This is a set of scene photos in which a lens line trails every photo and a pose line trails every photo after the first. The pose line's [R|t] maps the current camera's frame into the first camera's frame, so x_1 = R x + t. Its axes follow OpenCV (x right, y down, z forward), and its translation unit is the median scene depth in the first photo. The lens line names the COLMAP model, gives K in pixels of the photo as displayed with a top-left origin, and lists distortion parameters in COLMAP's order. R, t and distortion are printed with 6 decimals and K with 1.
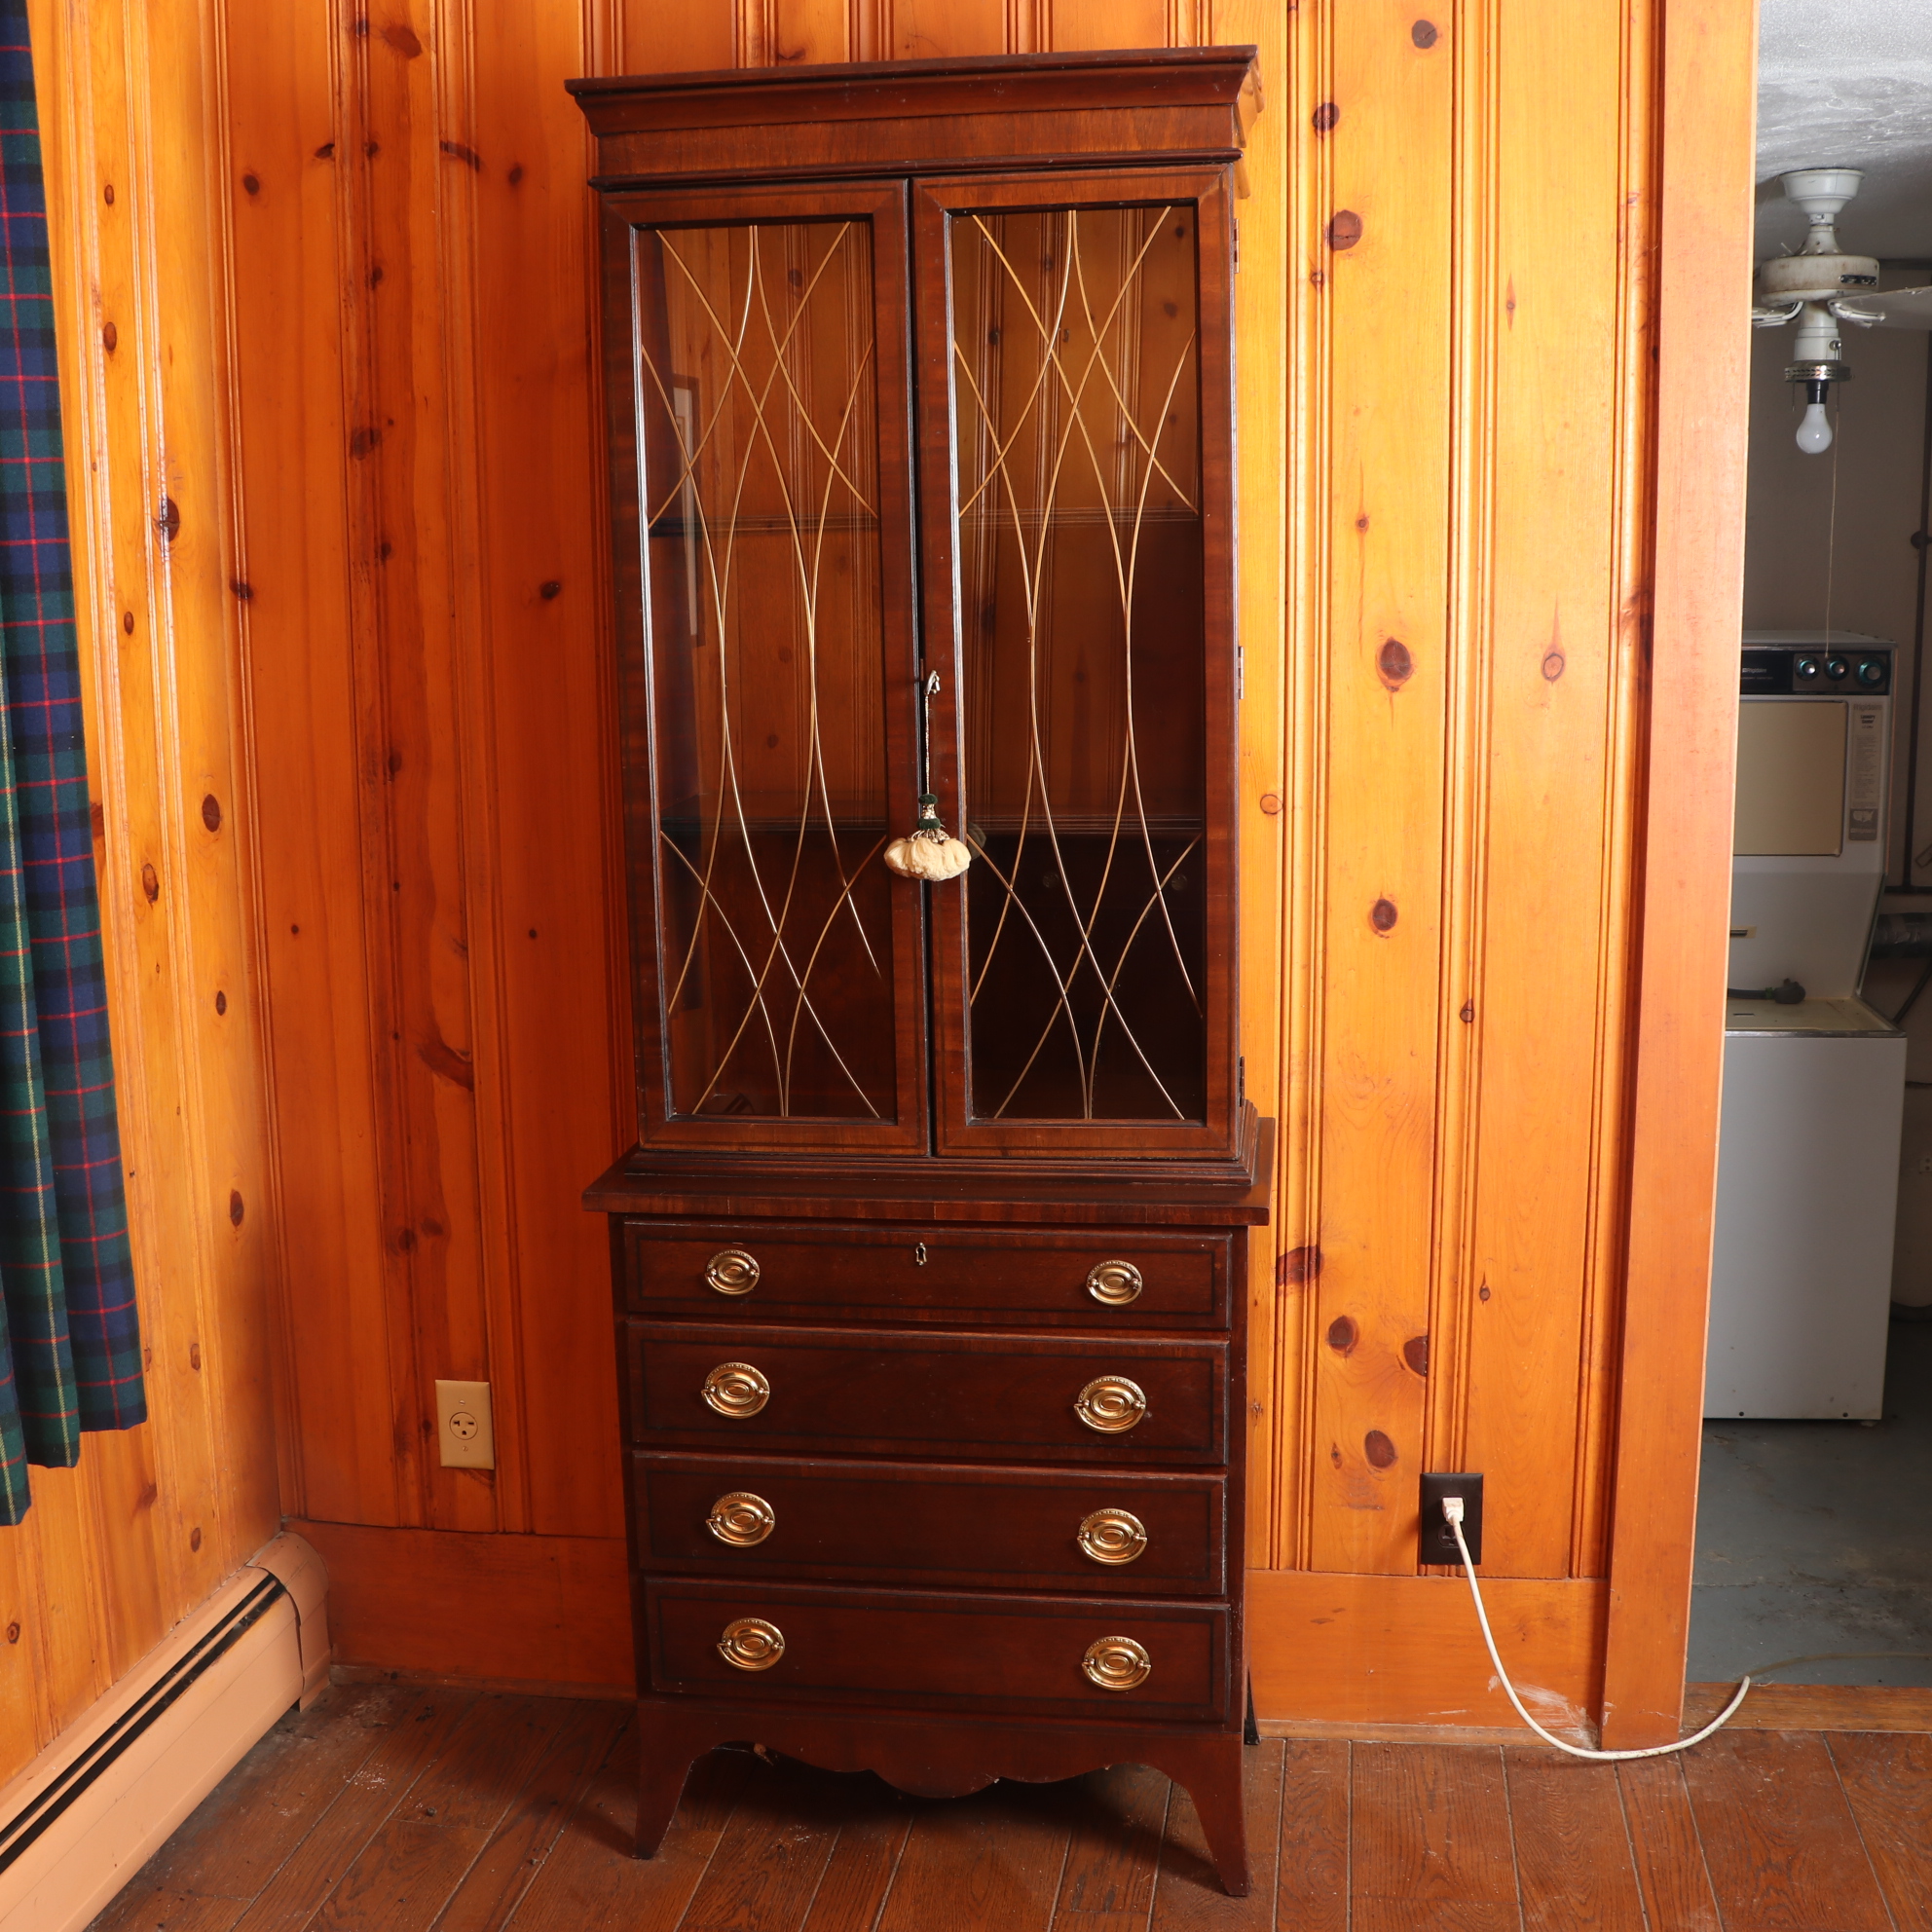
lens RADIAL K [[2411.8, 0, 966.0], [0, 2411.8, 966.0], [0, 0, 1]] dist [-0.195393, 0.241569]
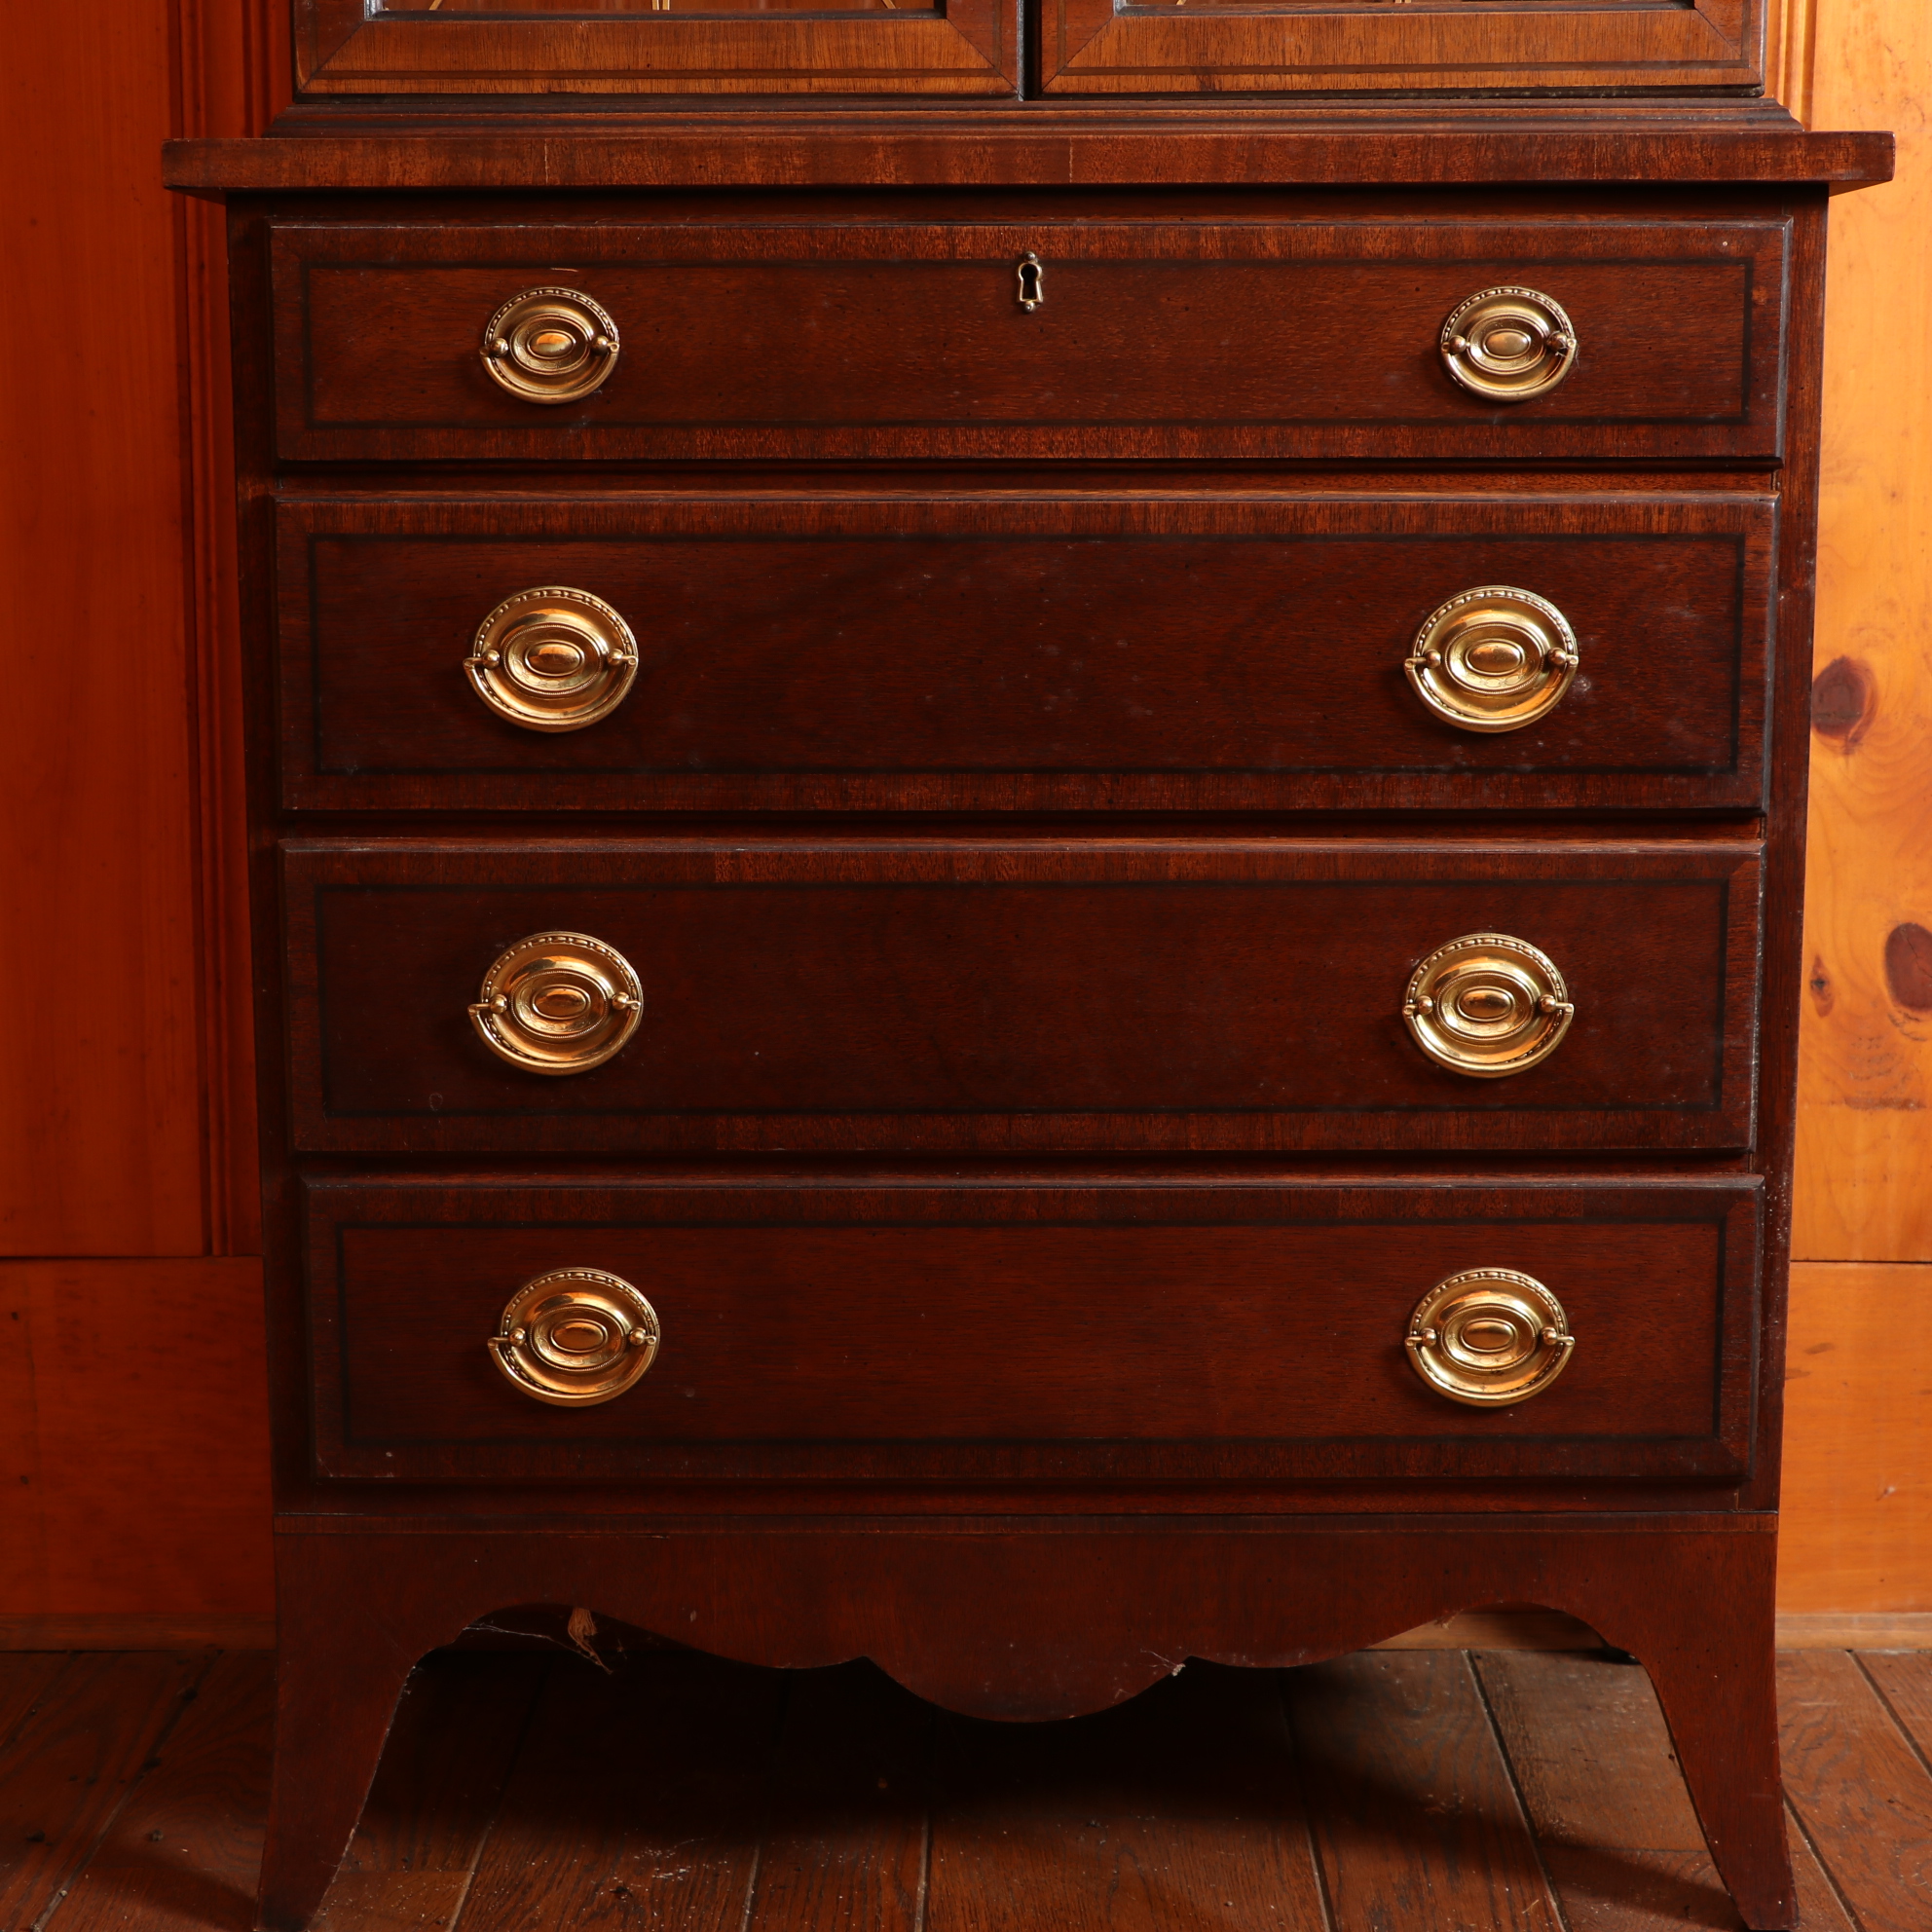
lens RADIAL K [[3500.4, 0, 966.0], [0, 3500.4, 966.0], [0, 0, 1]] dist [-0.032603, 0.145138]
pose [[0.989814, -0.005882, 0.142247, -0.111743], [0.009681, 0.999614, -0.026029, 0.245629], [-0.142039, 0.027141, 0.989489, 0.416007]]
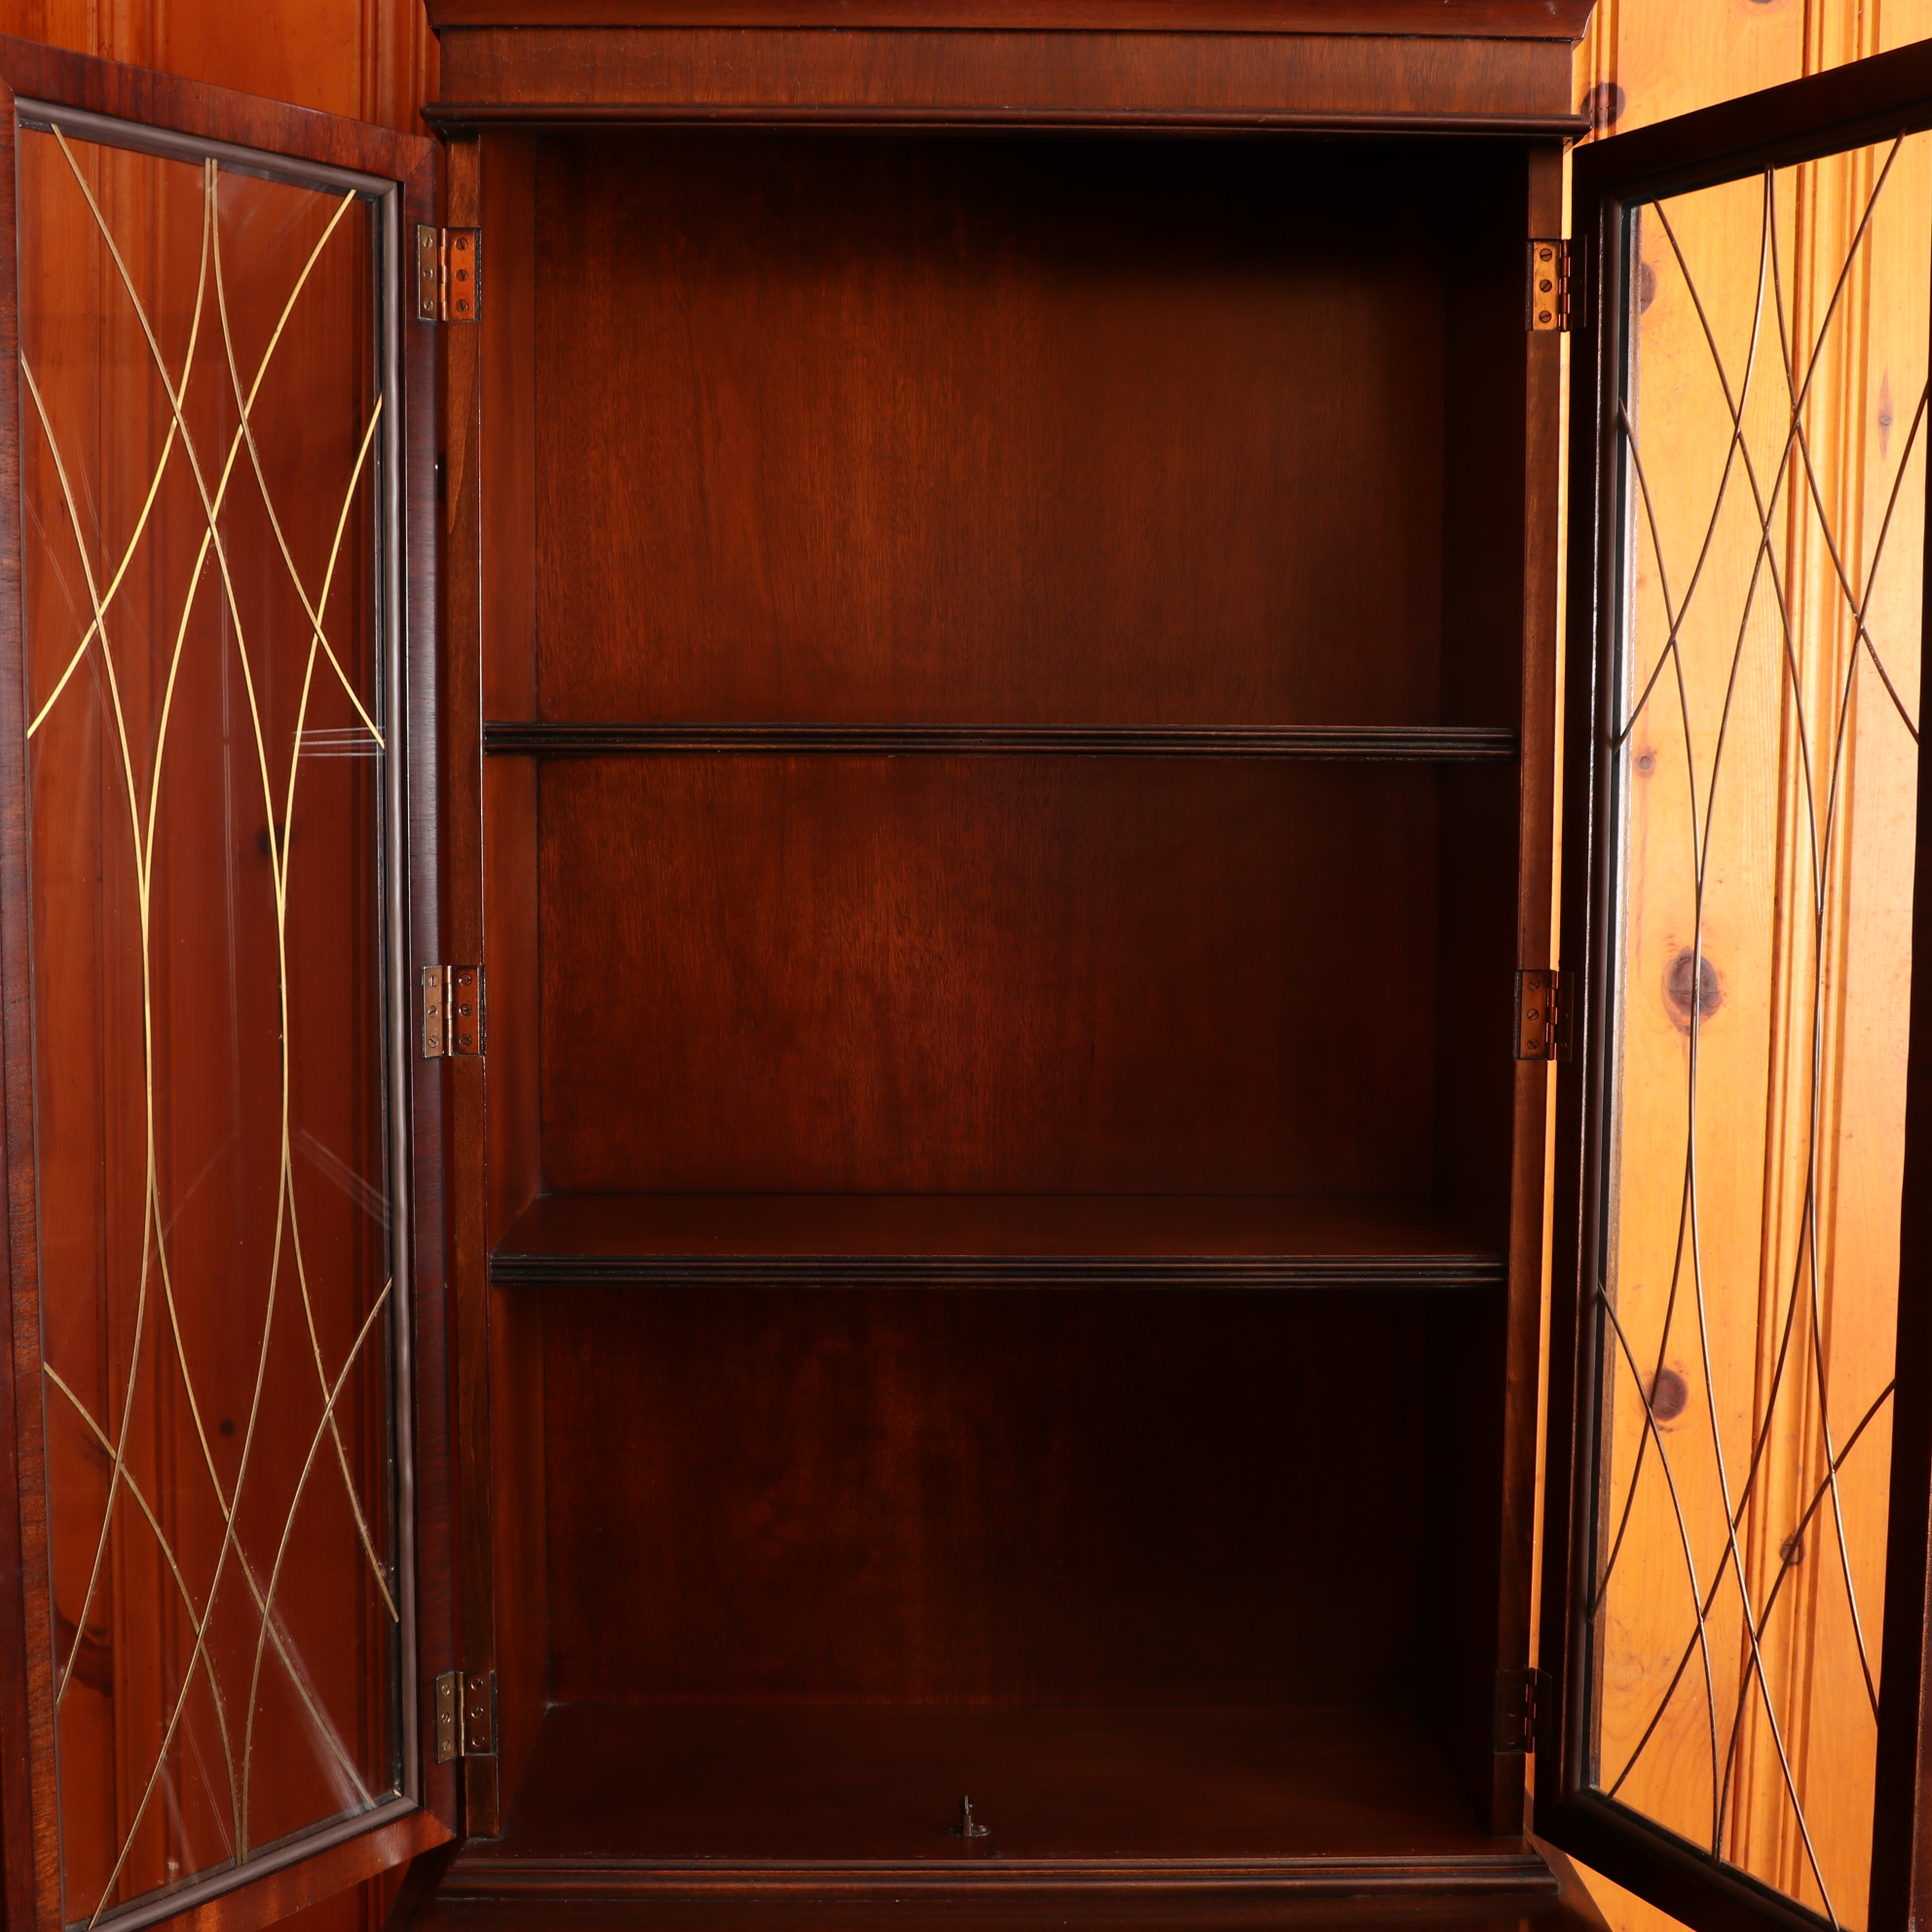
lens RADIAL K [[2775.8, 0, 966.5], [0, 2775.8, 1009.6], [0, 0, 1]] dist [-0.088211, 0.049011]
pose [[0.986304, 0.010738, 0.164589, -0.130699], [0.003820, 0.996124, -0.087881, -0.062586], [-0.164894, 0.087306, 0.982440, 0.347750]]
